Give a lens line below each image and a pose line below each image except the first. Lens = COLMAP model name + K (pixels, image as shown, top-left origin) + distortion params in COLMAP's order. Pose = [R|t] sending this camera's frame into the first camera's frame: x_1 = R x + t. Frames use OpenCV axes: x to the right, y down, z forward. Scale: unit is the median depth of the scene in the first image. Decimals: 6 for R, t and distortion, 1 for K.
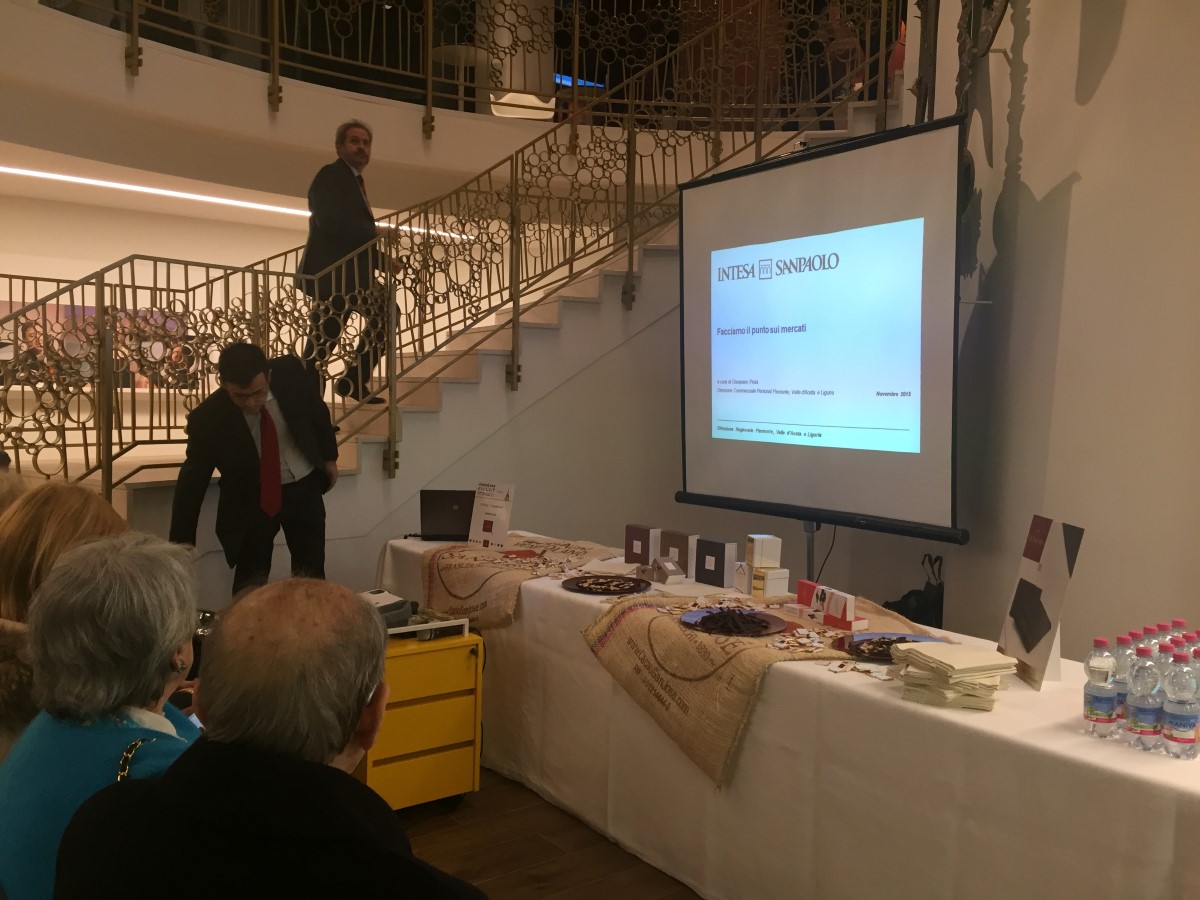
lens RADIAL K [[1026.9, 0, 600.0], [0, 1026.9, 444.1], [0, 0, 1]] dist [0.091782, -0.124641]
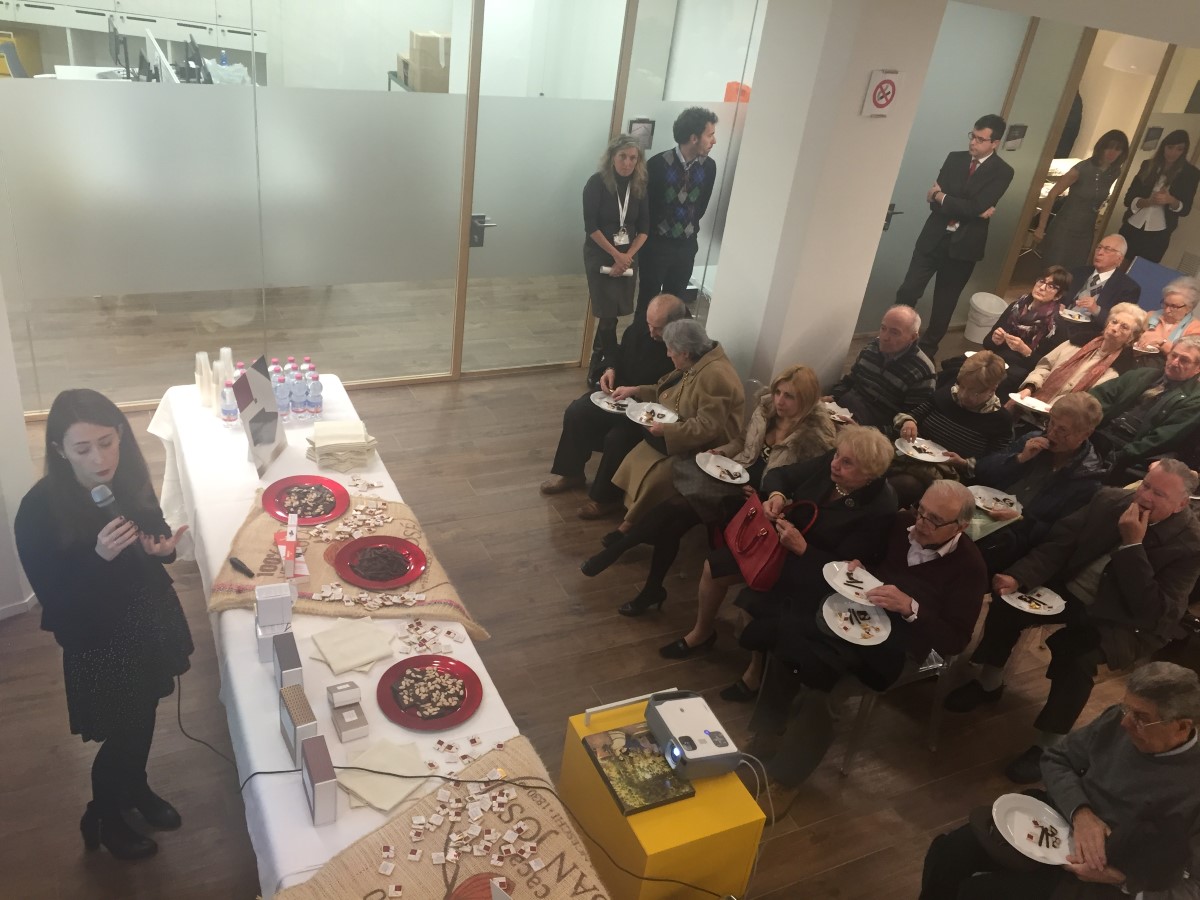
lens RADIAL K [[1026.9, 0, 598.7], [0, 1026.9, 445.6], [0, 0, 1]] dist [0.091782, -0.124641]
pose [[-0.970118, -0.223875, 0.093547, -0.143158], [-0.138552, 0.827647, 0.543878, -0.453626], [-0.199184, 0.514665, -0.833934, 1.374266]]
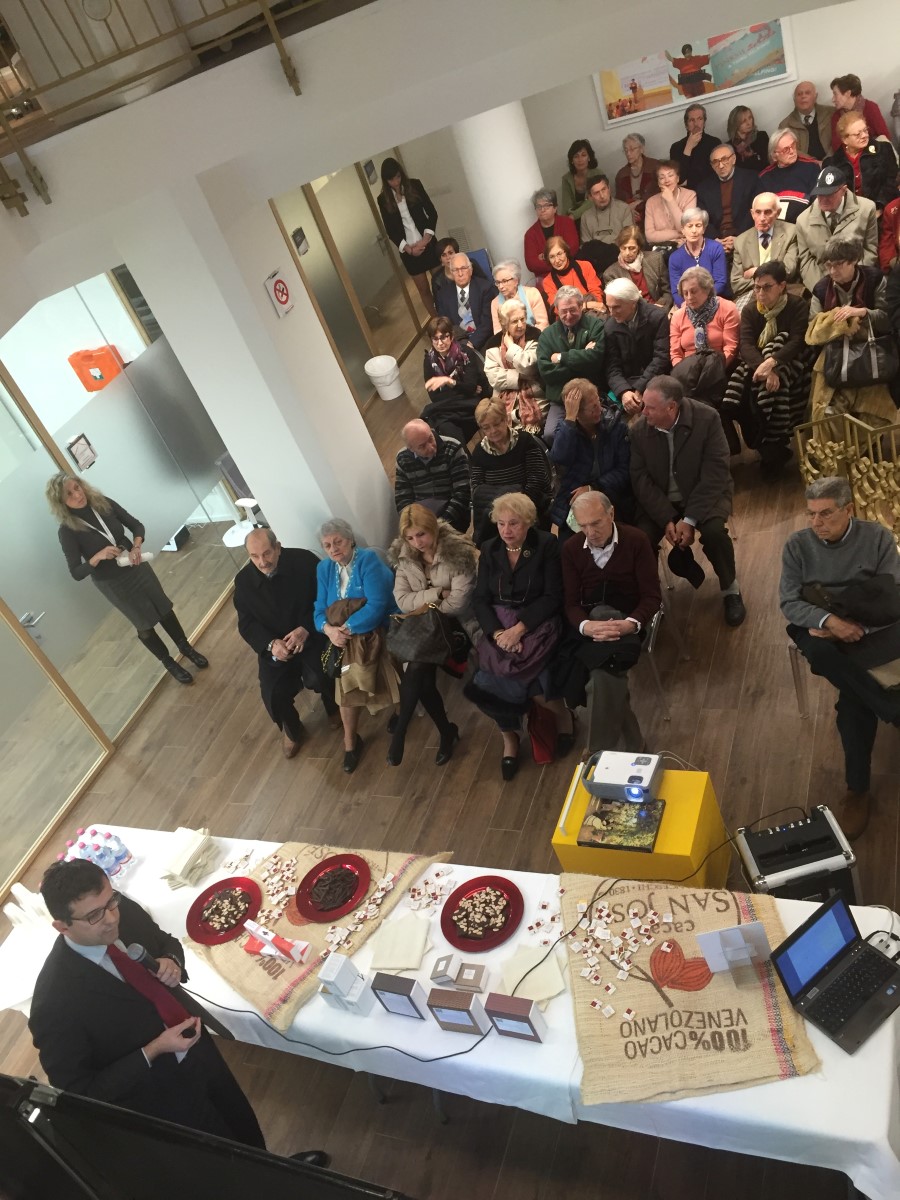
lens RADIAL K [[1026.9, 0, 457.6], [0, 1026.9, 600.4], [0, 0, 1]] dist [0.091782, -0.124641]
pose [[-0.805512, 0.523219, -0.278193, 0.129917], [0.276233, 0.746877, 0.604872, -0.631169], [0.524257, 0.410386, -0.746149, 1.411648]]
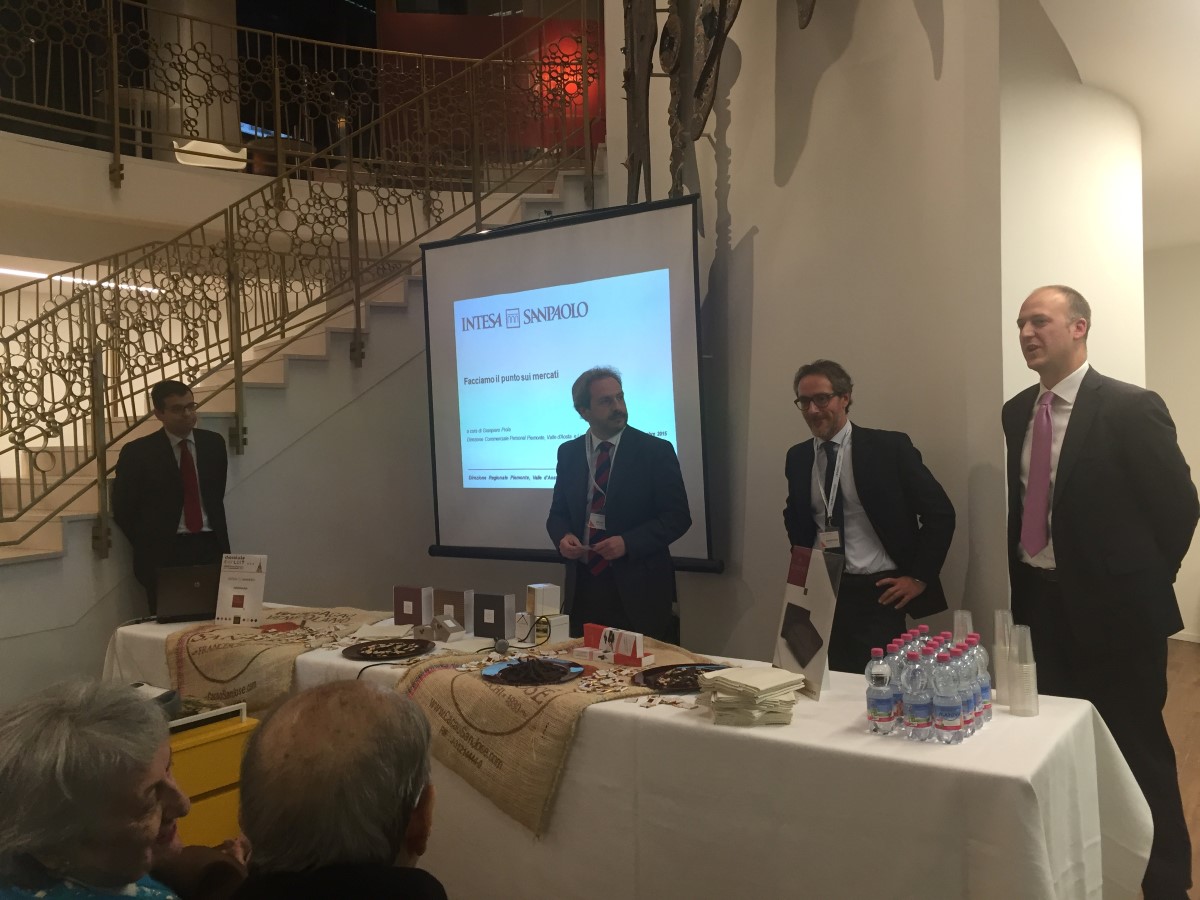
lens RADIAL K [[1026.9, 0, 601.5], [0, 1026.9, 440.9], [0, 0, 1]] dist [0.091782, -0.124641]
pose [[0.950504, -0.044873, 0.307455, -0.082834], [0.059809, 0.997435, -0.039324, -0.009650], [-0.304902, 0.055766, 0.950750, -0.011626]]
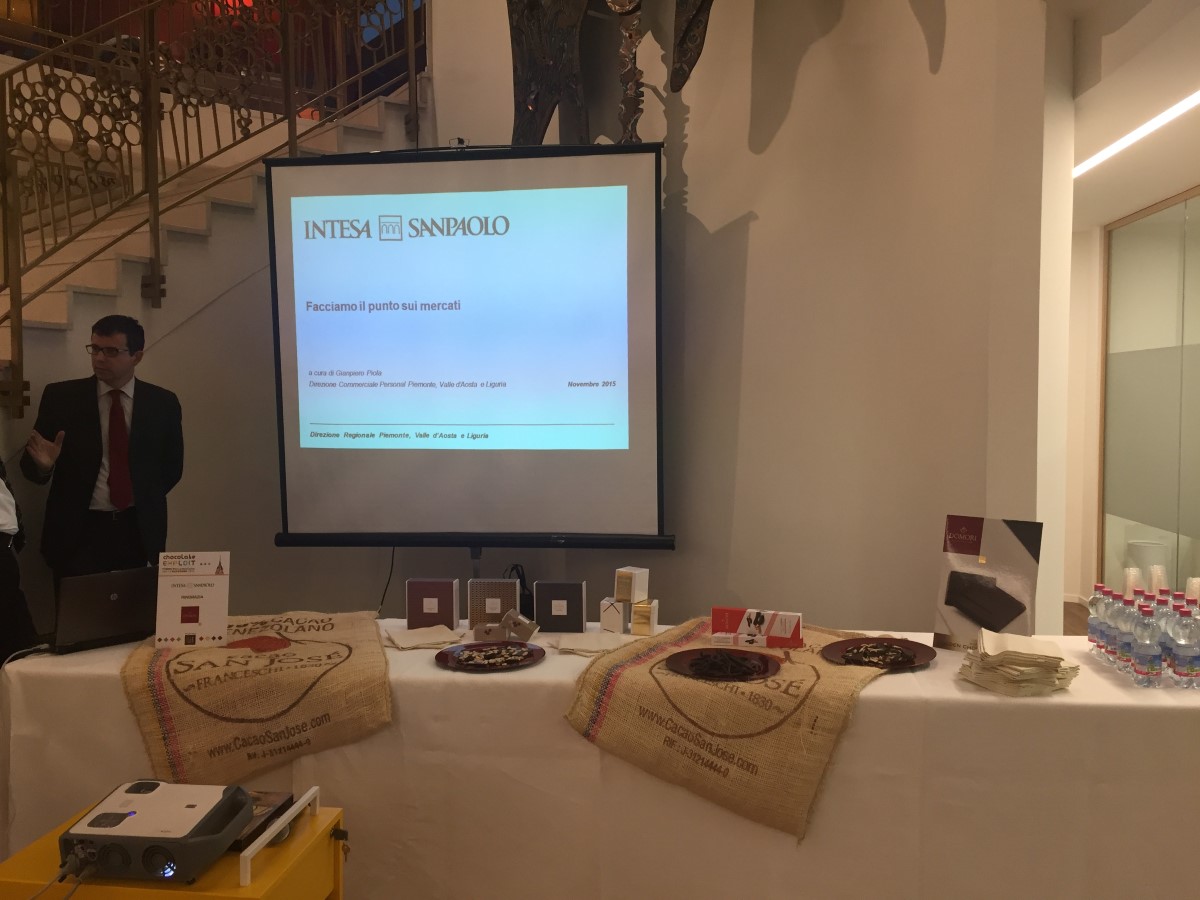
lens RADIAL K [[1026.9, 0, 603.3], [0, 1026.9, 443.1], [0, 0, 1]] dist [0.091782, -0.124641]
pose [[0.686000, -0.056838, 0.725378, -0.449358], [0.056864, 0.998083, 0.024429, -0.041142], [-0.725376, 0.024489, 0.687917, 0.316310]]
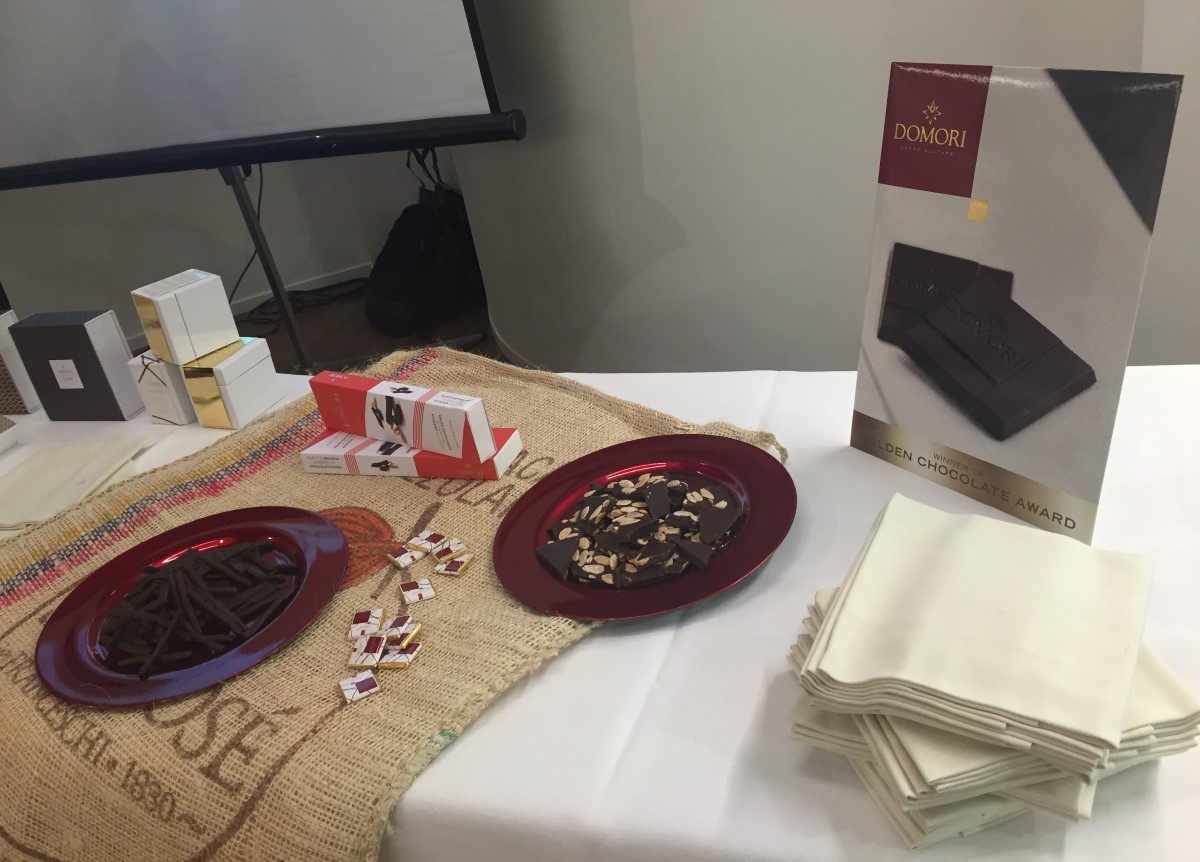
lens RADIAL K [[1026.2, 0, 605.5], [0, 1026.2, 405.0], [0, 0, 1]] dist [0.072364, -0.071149]
pose [[0.802934, -0.410562, 0.432130, 0.084249], [0.221463, 0.878551, 0.423205, -0.002515], [-0.553400, -0.244104, 0.796343, 0.483298]]
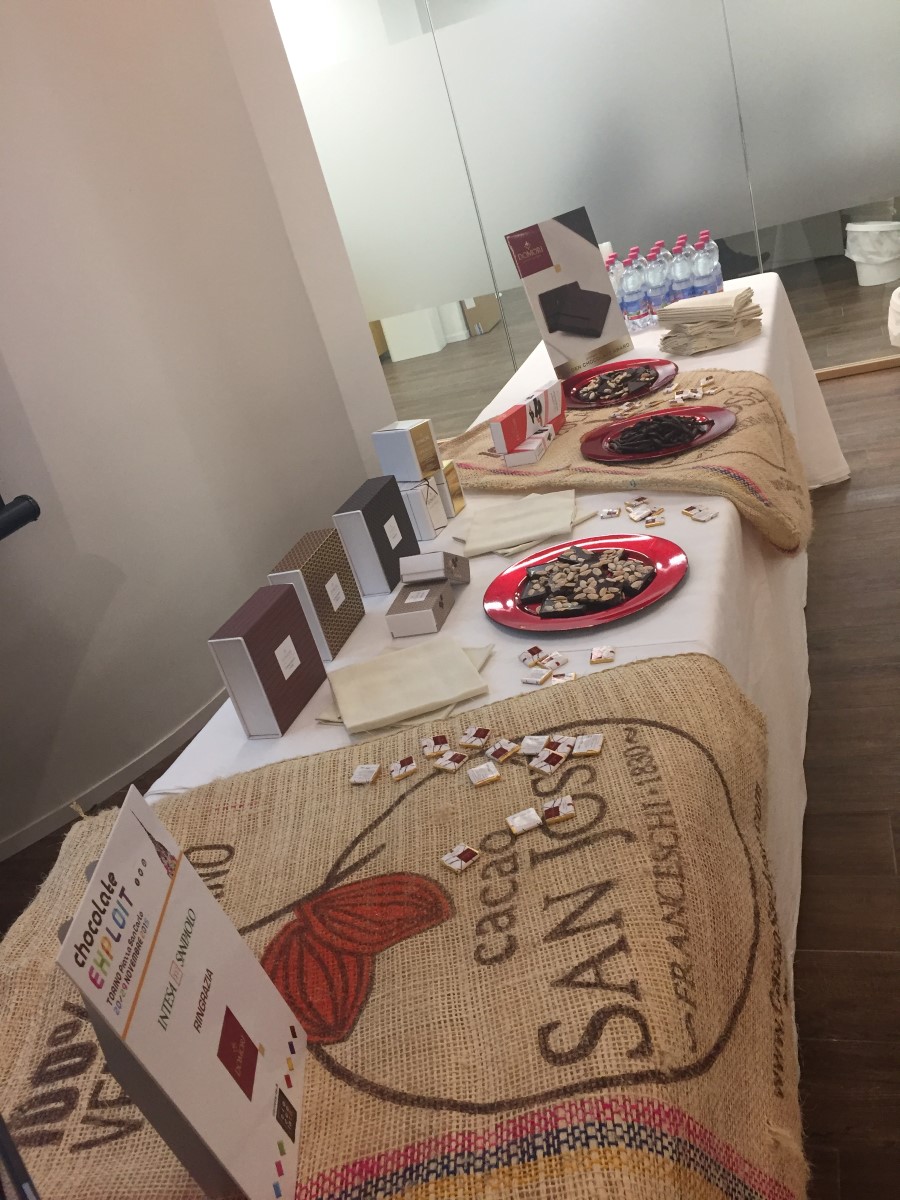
lens RADIAL K [[1026.9, 0, 453.0], [0, 1026.9, 597.6], [0, 0, 1]] dist [0.091782, -0.124641]
pose [[-0.569639, -0.213136, 0.793778, -0.267842], [0.290819, 0.851041, 0.437212, -0.055473], [-0.768723, 0.479899, -0.422802, 1.065086]]
